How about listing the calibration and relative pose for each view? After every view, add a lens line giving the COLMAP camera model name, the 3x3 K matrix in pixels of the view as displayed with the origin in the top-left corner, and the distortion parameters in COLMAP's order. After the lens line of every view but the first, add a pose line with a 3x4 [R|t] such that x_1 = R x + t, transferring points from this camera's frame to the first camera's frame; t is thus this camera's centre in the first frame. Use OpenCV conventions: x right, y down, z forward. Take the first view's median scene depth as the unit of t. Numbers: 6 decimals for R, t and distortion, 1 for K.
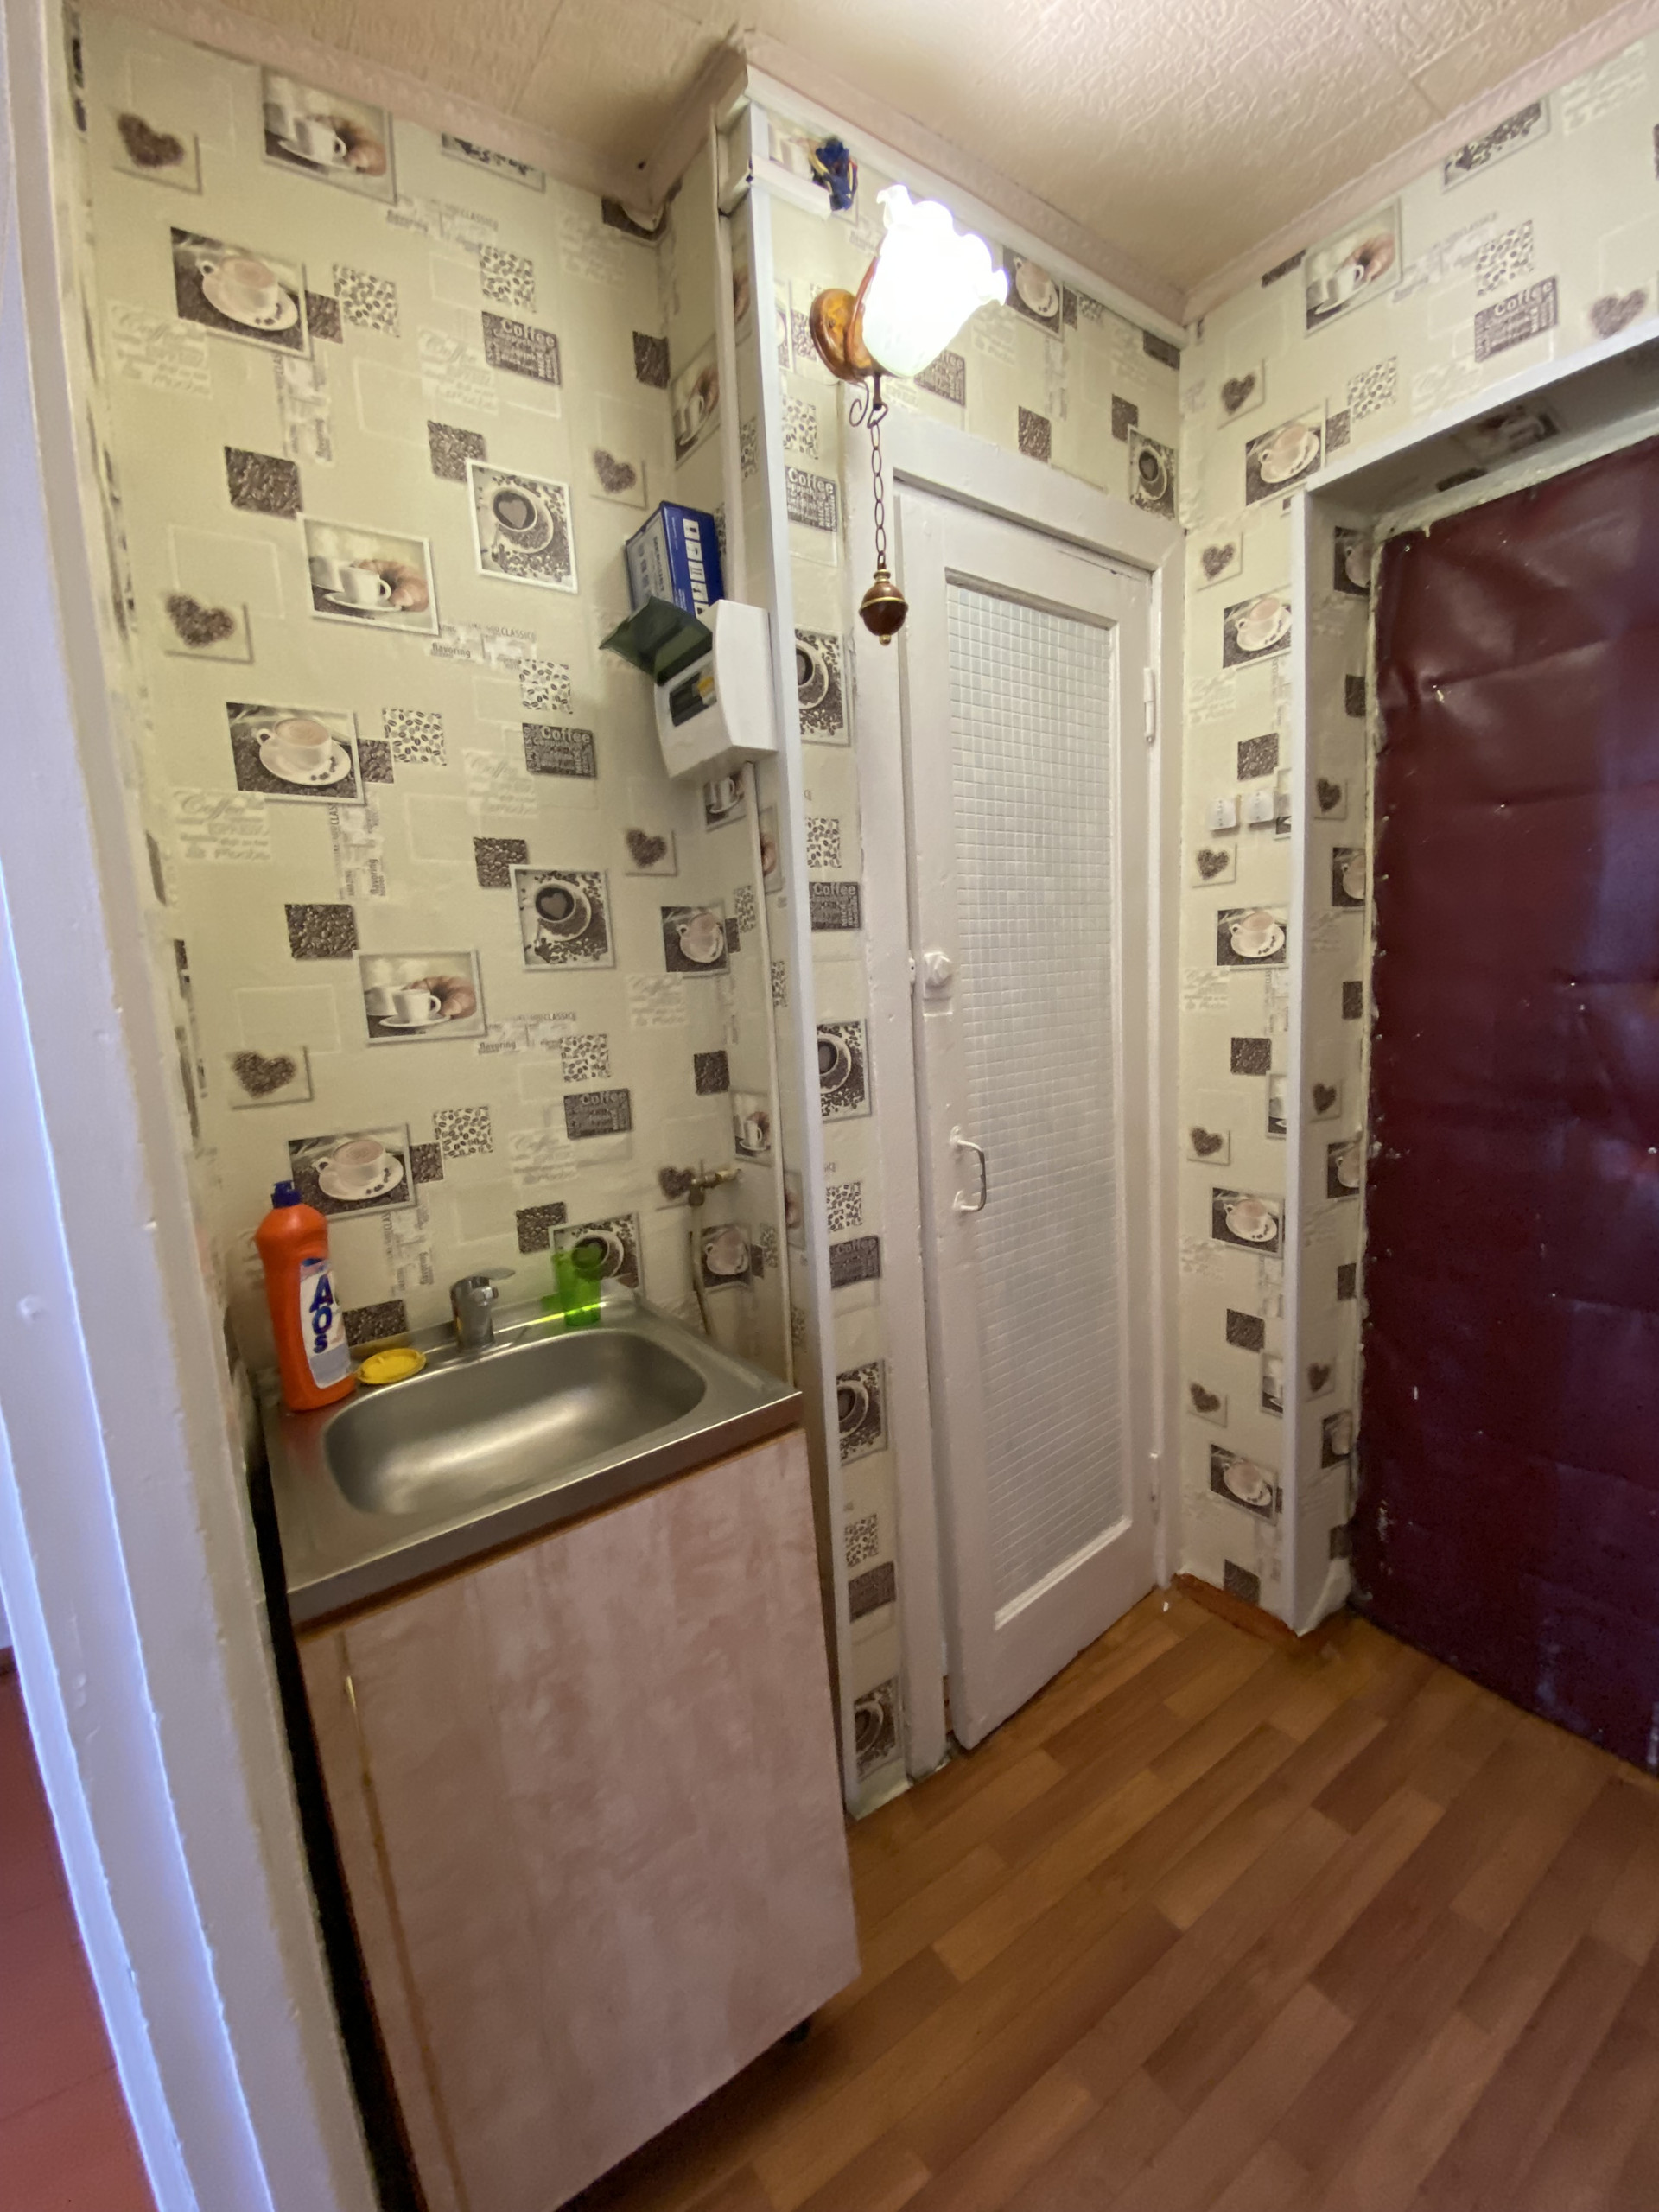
lens RADIAL K [[892.5, 0, 839.8], [0, 892.5, 1105.8], [0, 0, 1]] dist [0.000353, -0.012626]
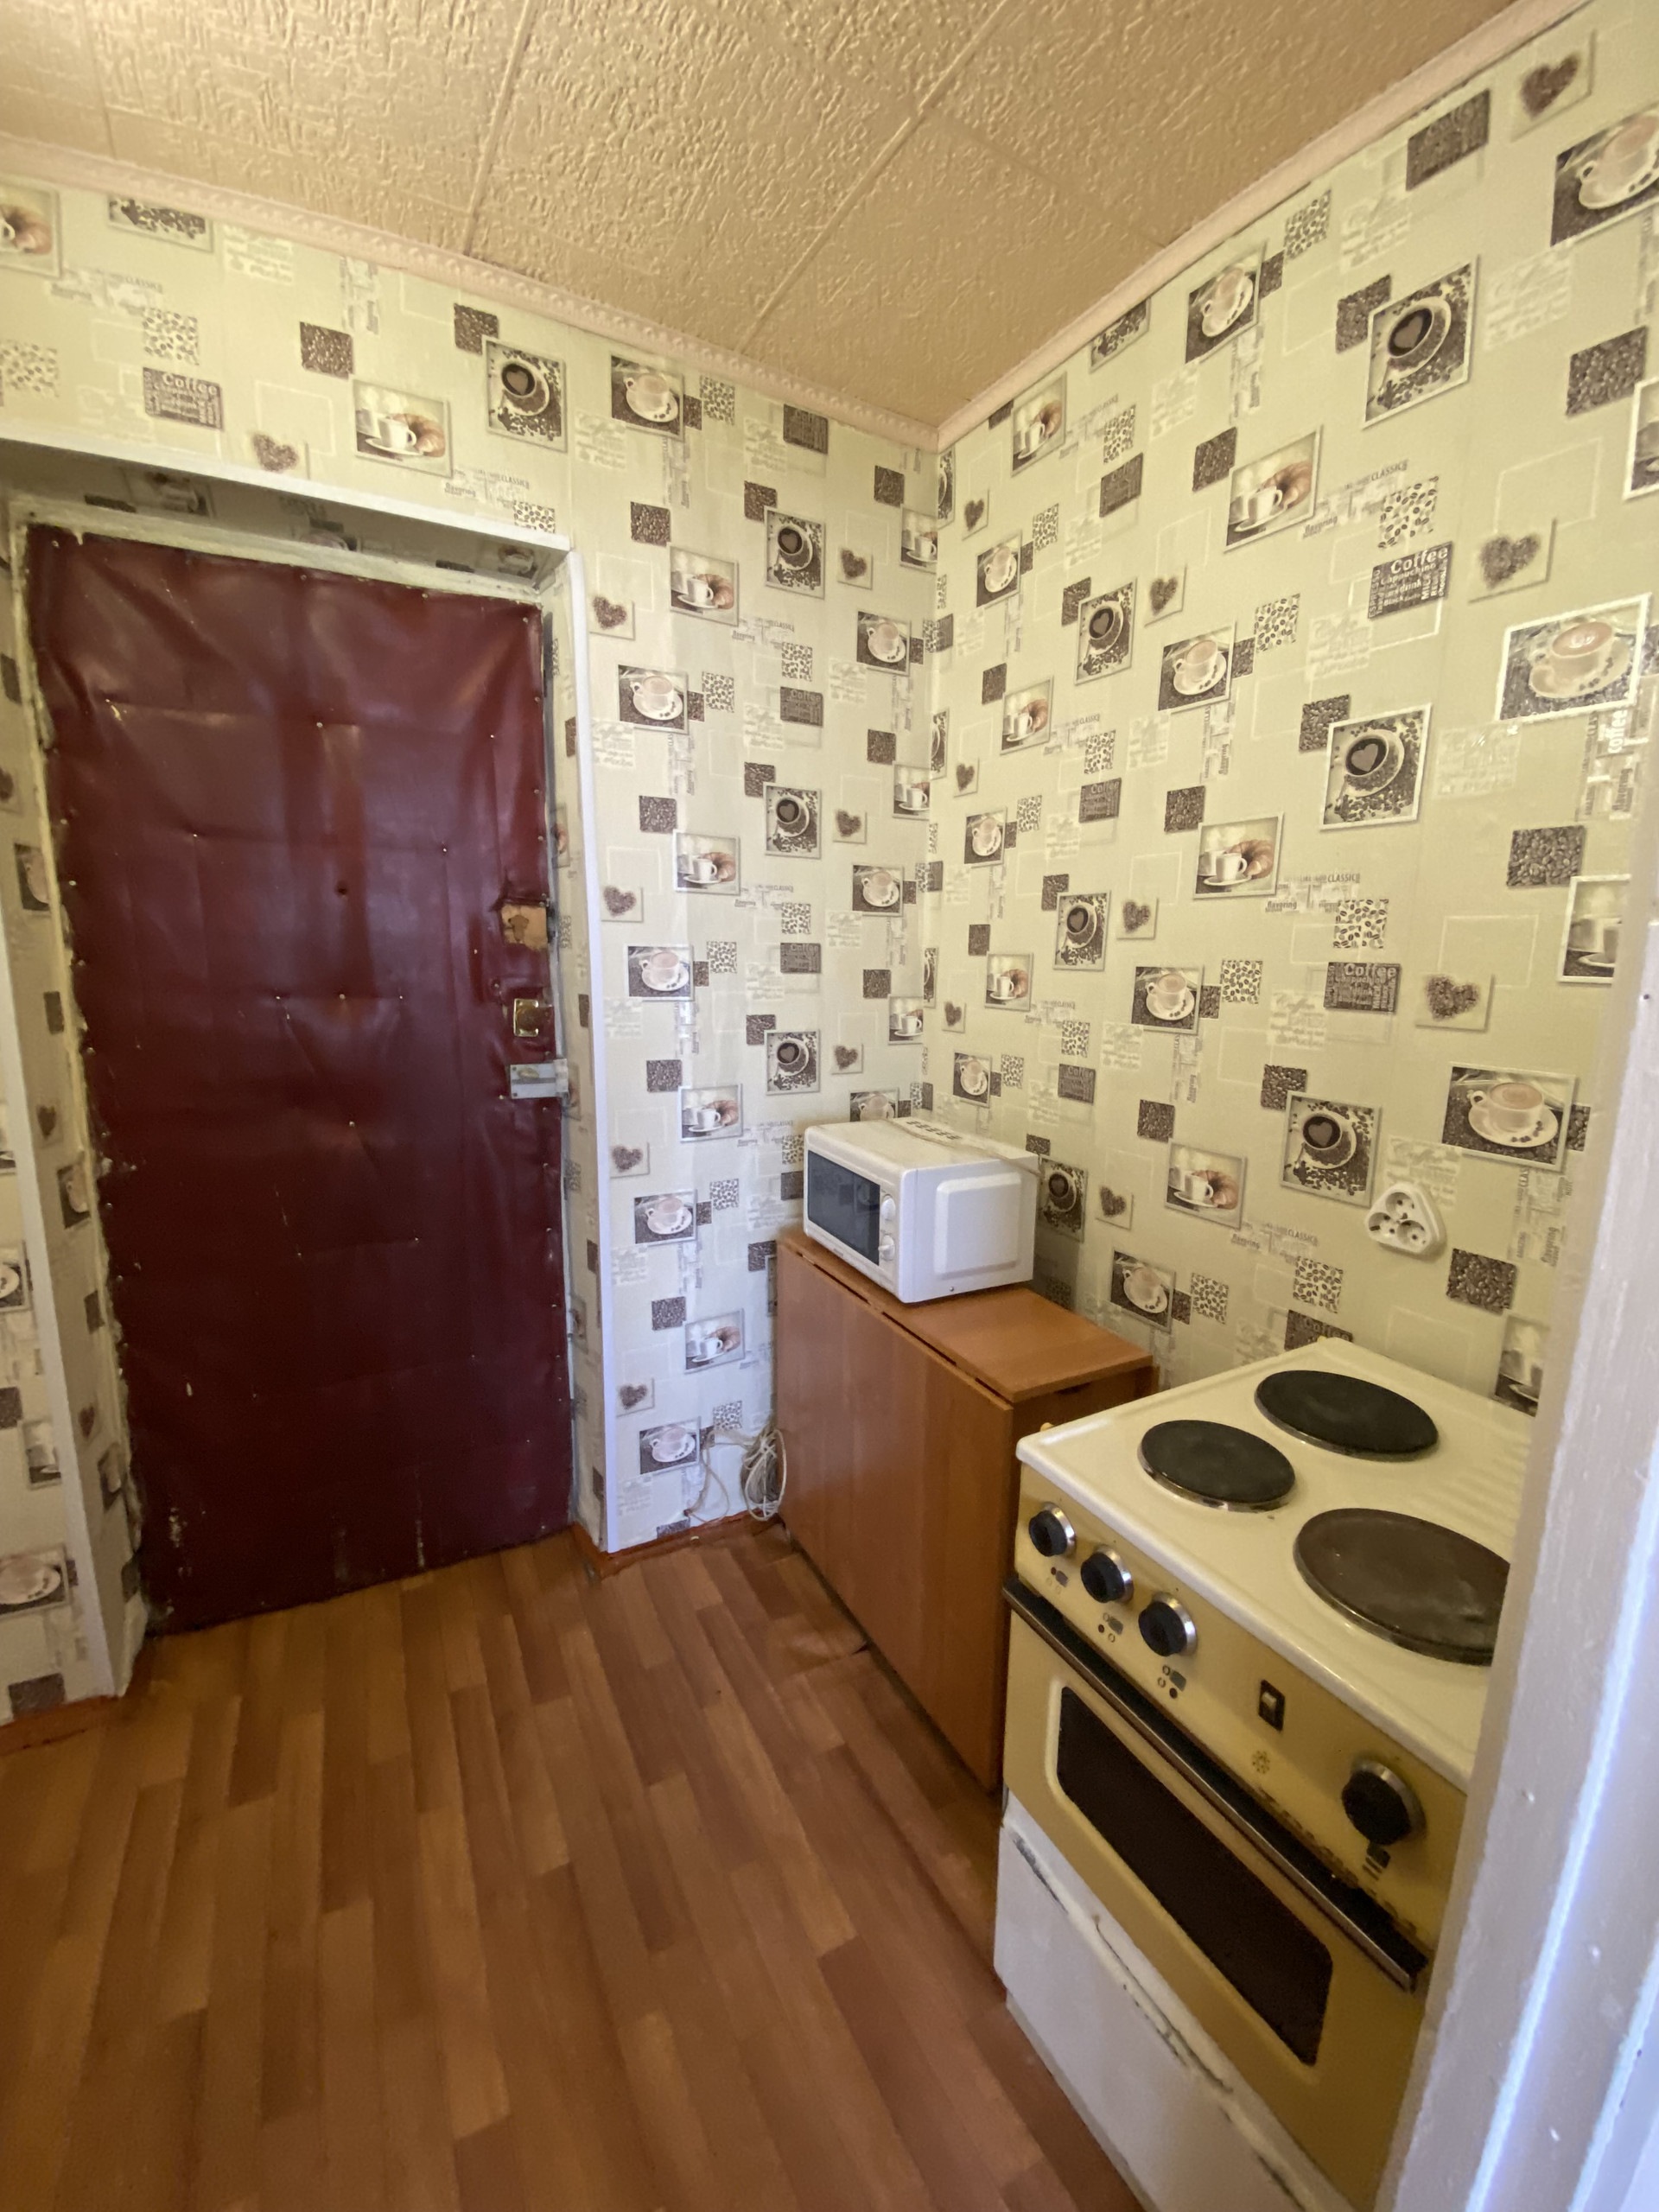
lens RADIAL K [[892.5, 0, 839.8], [0, 892.5, 1105.8], [0, 0, 1]] dist [0.000353, -0.012626]
pose [[0.110542, -0.118416, 0.986792, -0.252948], [0.111460, 0.988090, 0.106086, -0.029460], [-0.987602, 0.098260, 0.122424, 0.093172]]
